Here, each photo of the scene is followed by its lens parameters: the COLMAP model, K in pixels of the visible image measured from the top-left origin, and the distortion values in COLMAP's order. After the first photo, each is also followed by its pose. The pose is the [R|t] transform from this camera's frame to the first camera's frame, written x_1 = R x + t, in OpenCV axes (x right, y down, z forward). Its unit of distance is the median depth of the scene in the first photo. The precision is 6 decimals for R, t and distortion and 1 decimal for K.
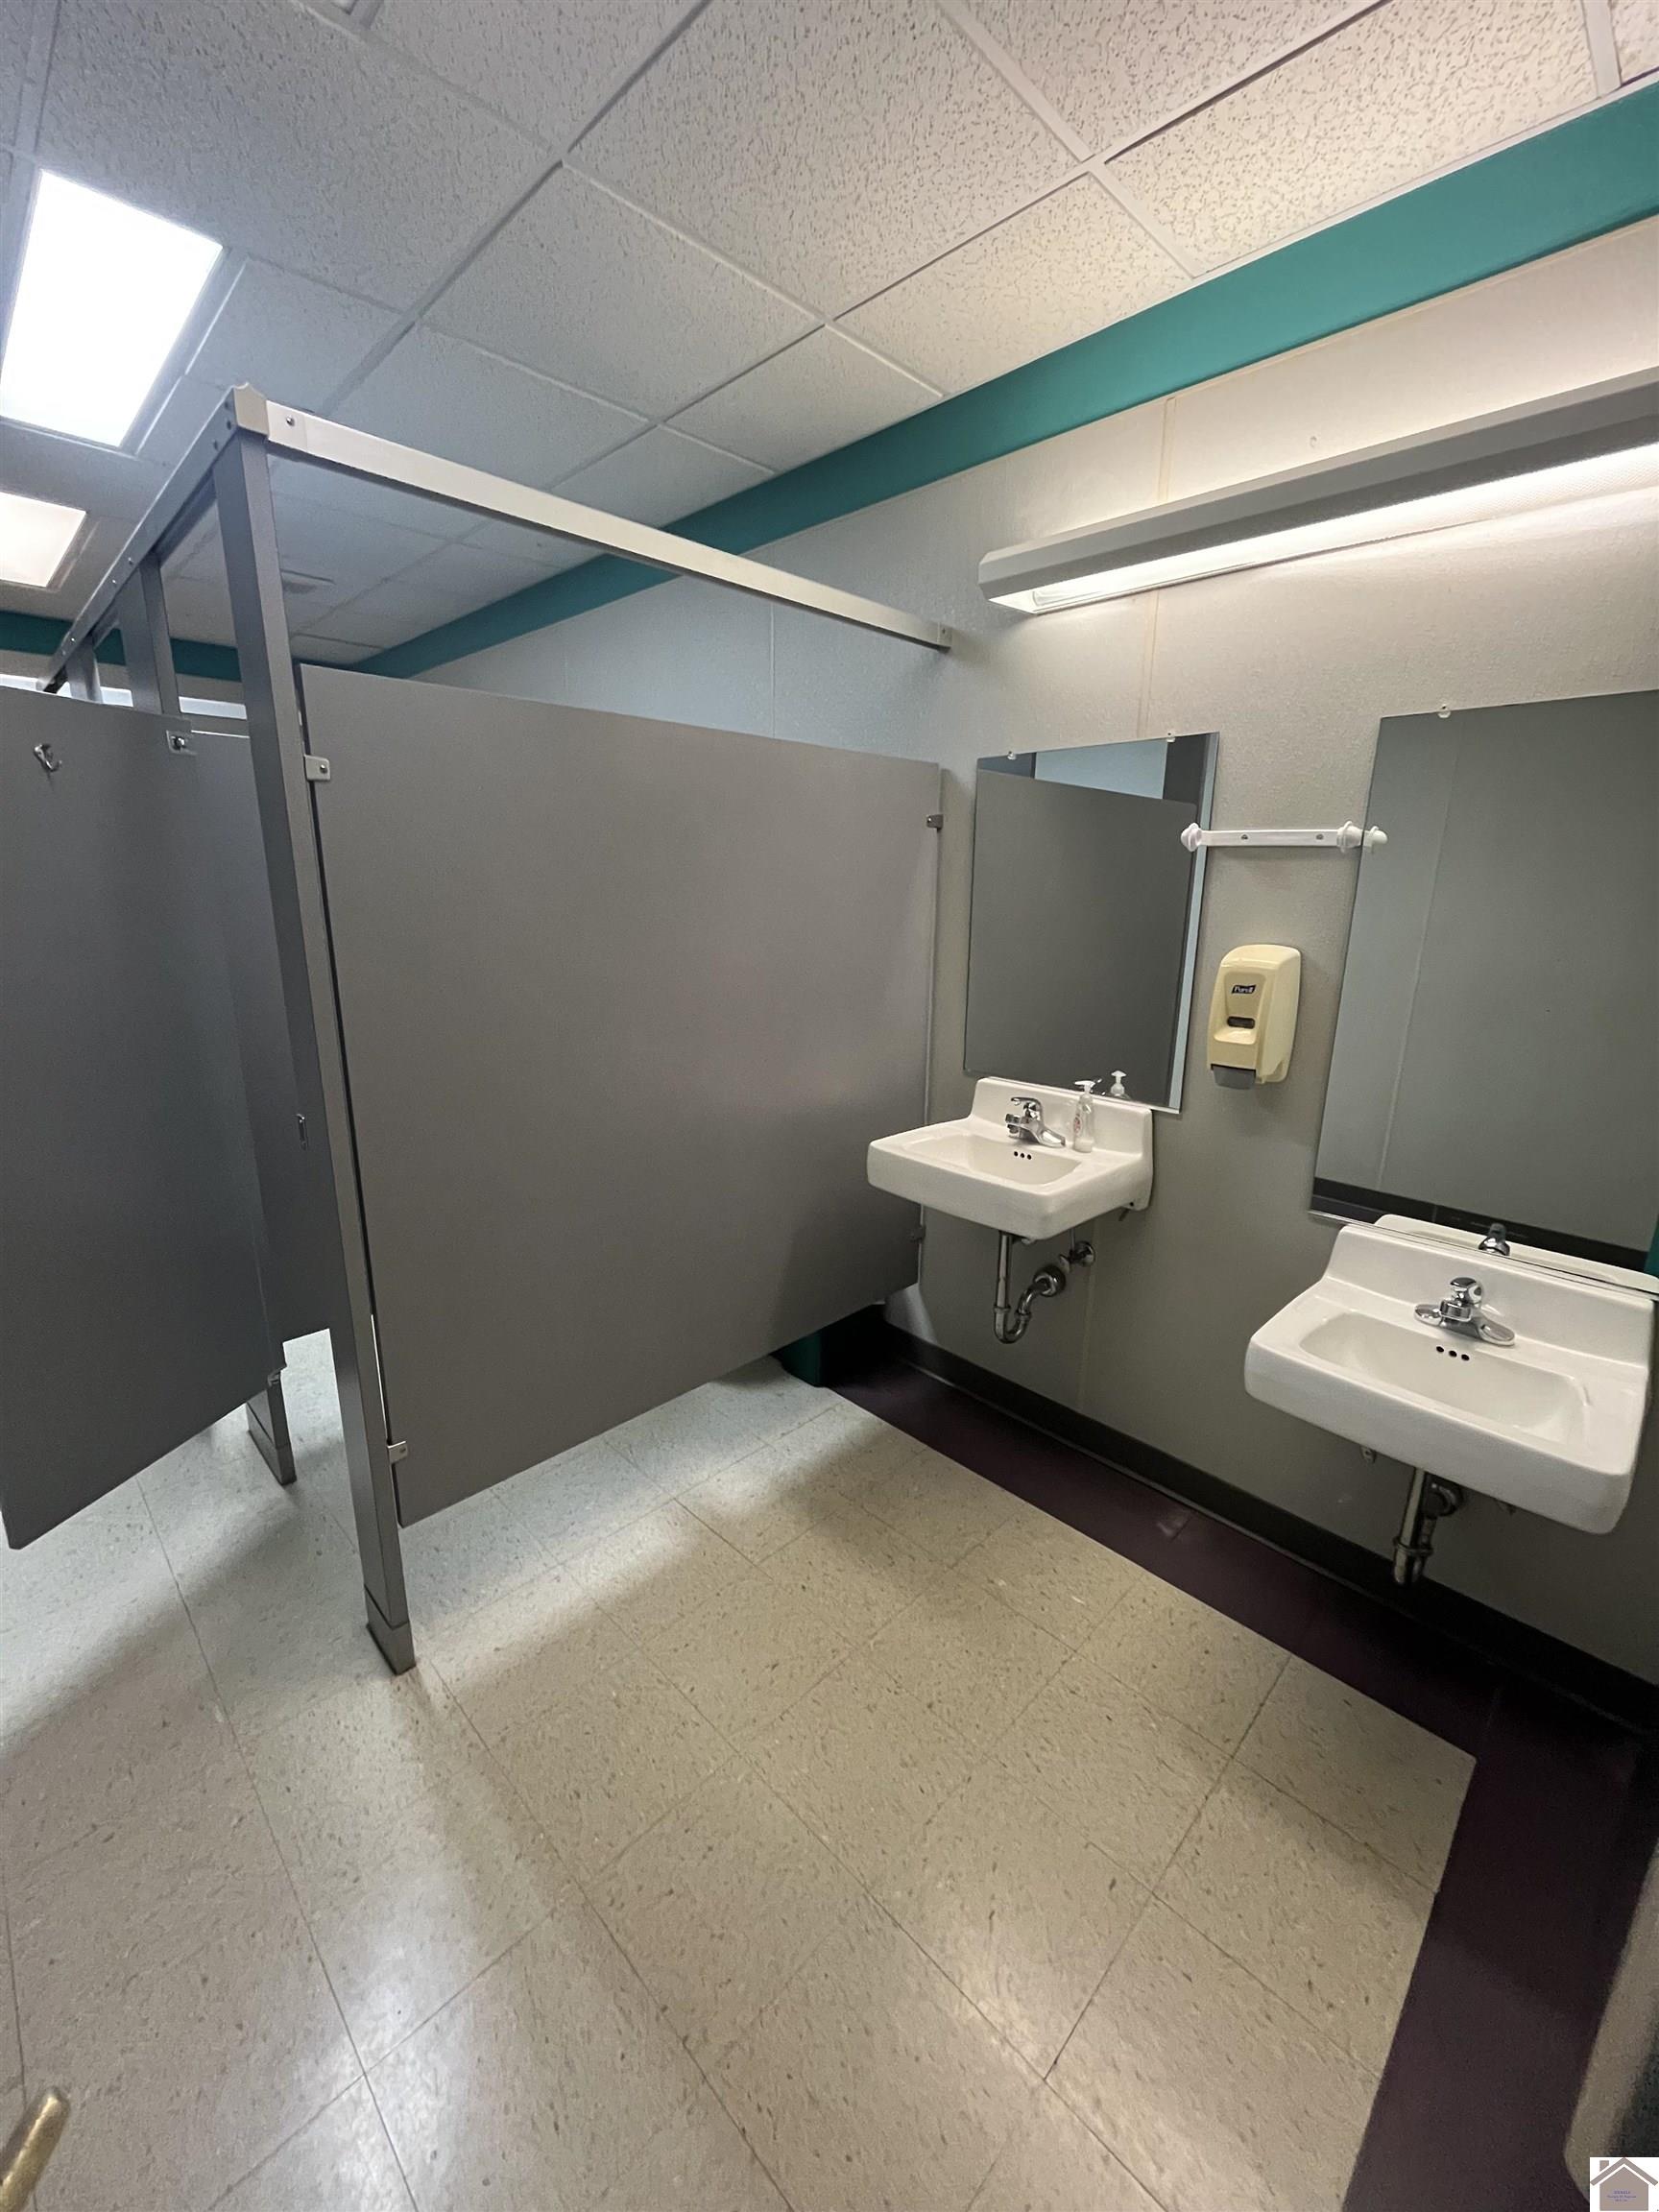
lens RADIAL K [[893.0, 0, 826.9], [0, 893.0, 1098.2], [0, 0, 1]] dist [-0.000659, -0.000442]
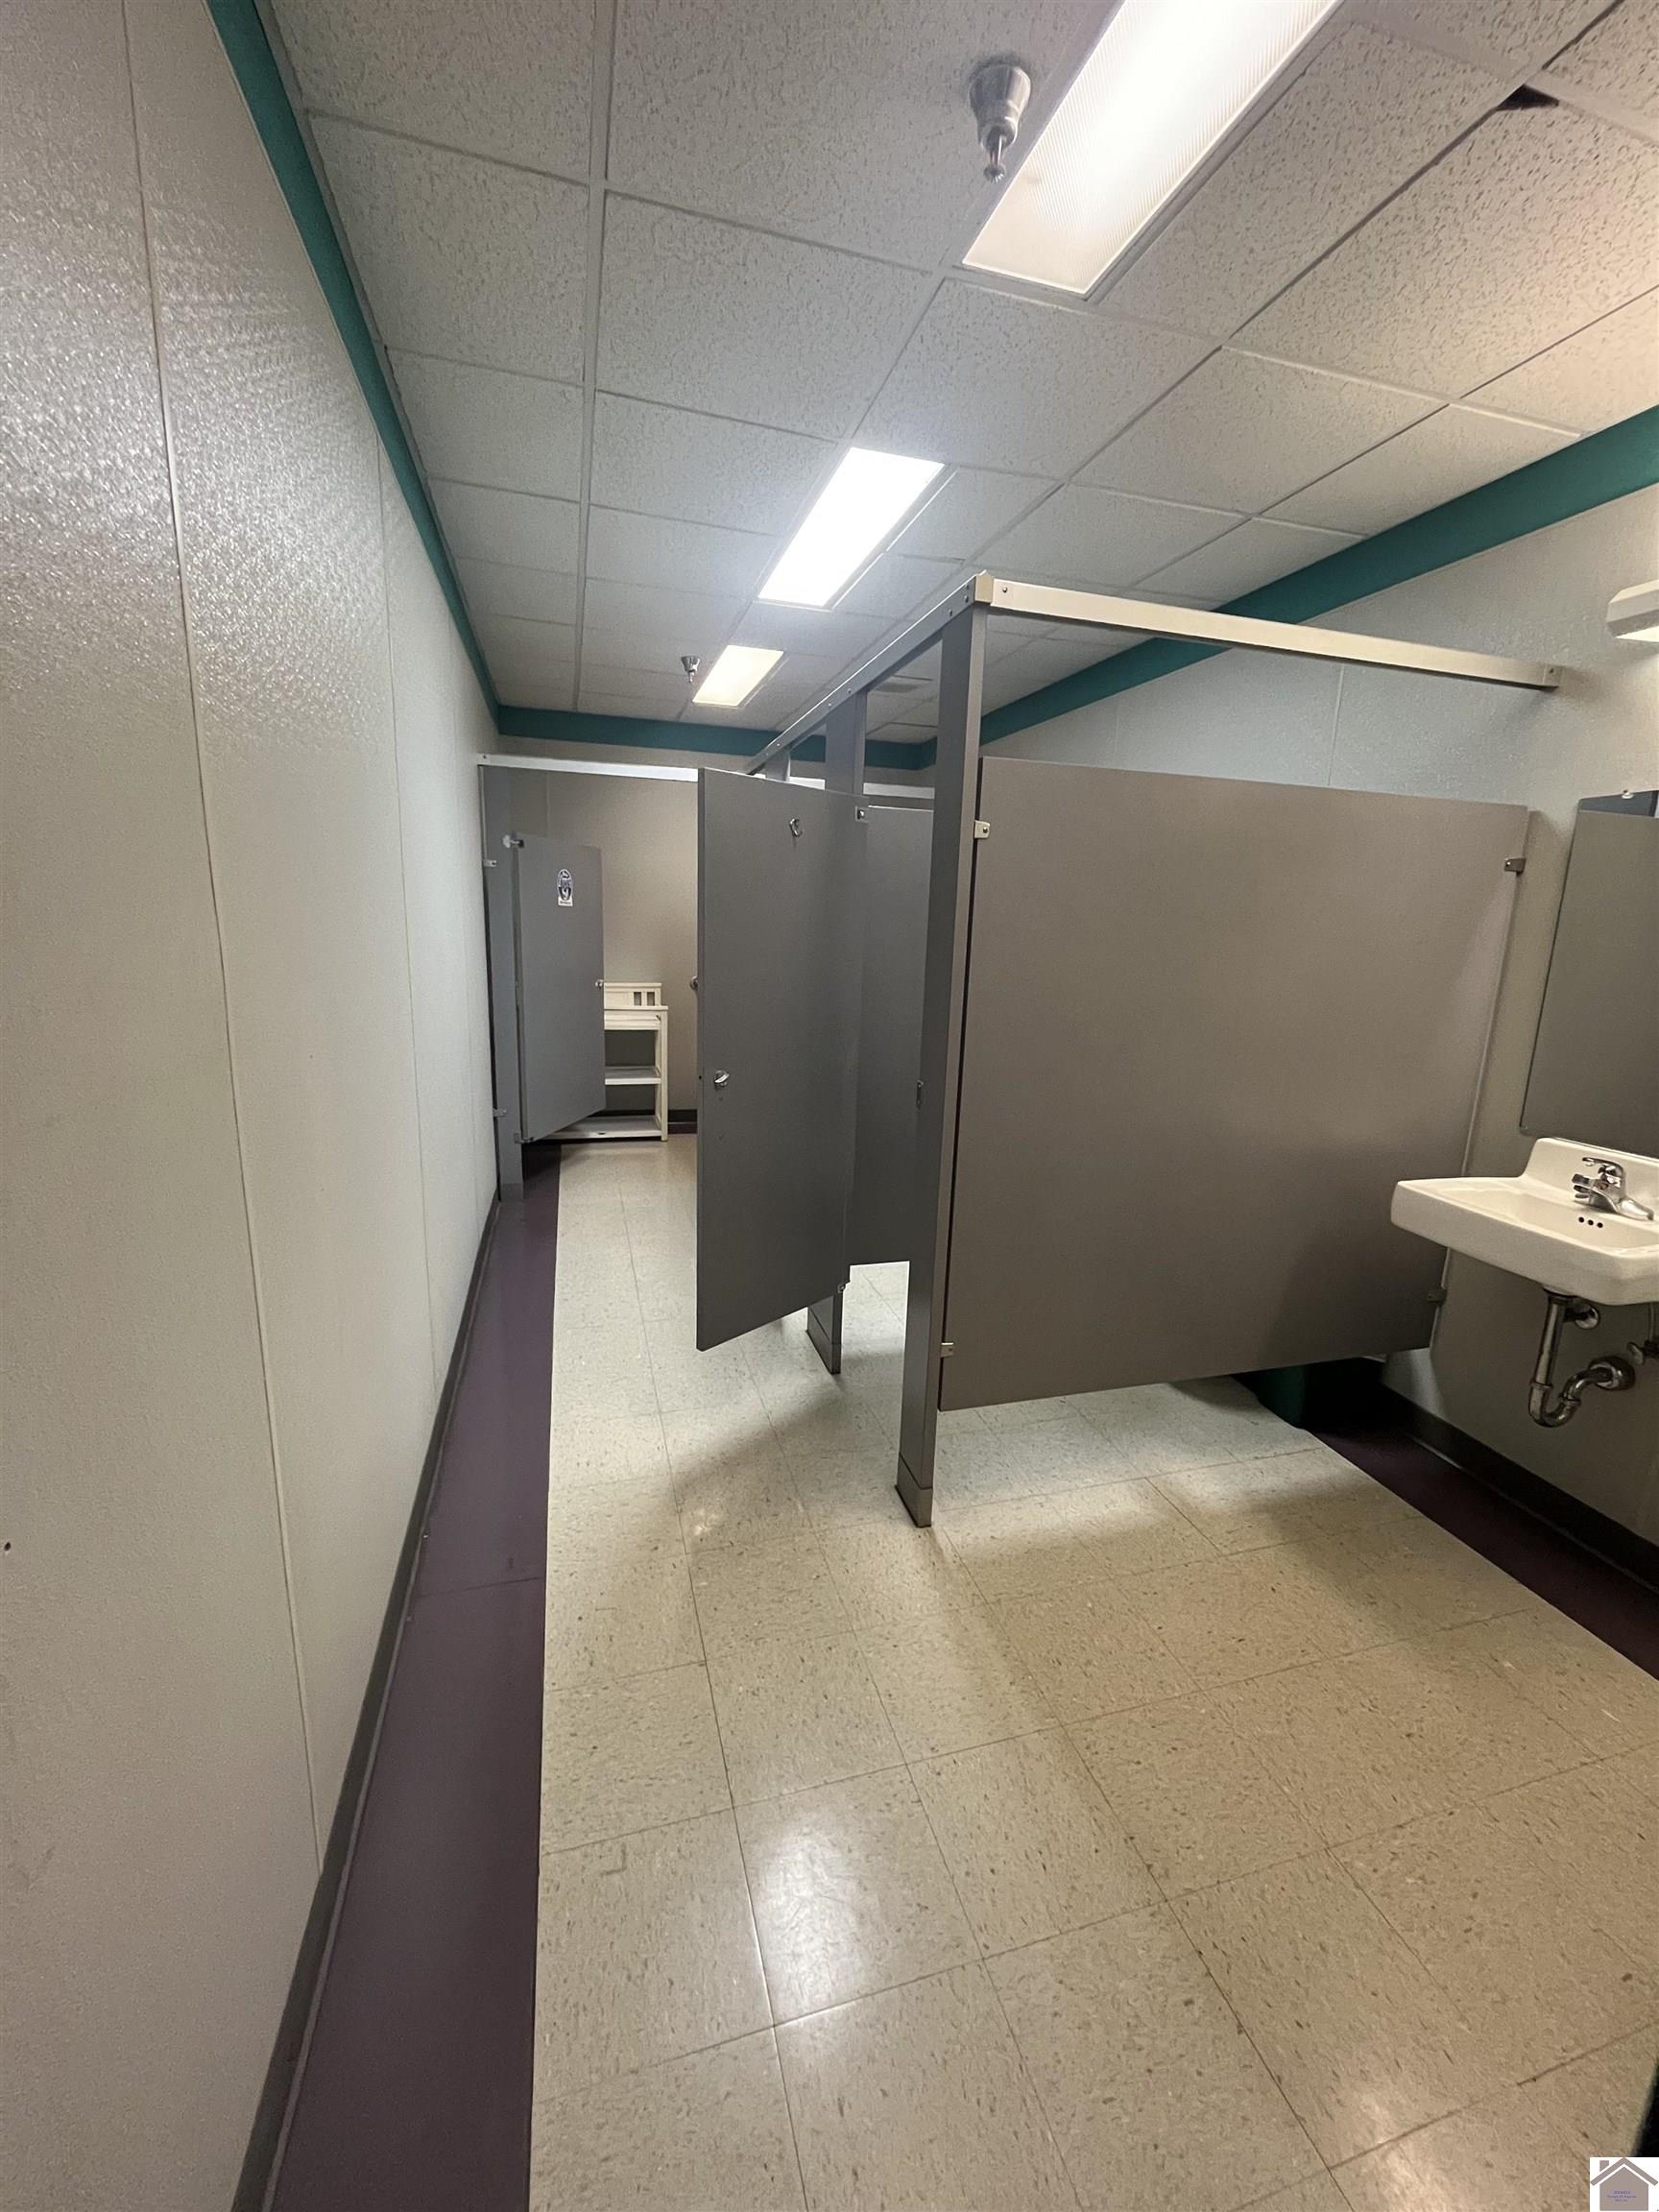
lens RADIAL K [[893.0, 0, 826.9], [0, 893.0, 1098.2], [0, 0, 1]] dist [-0.000659, -0.000442]
pose [[0.873678, 0.112904, -0.473223, -0.047287], [-0.138591, 0.990155, -0.019635, 0.064675], [0.466347, 0.082740, 0.880724, -0.184644]]
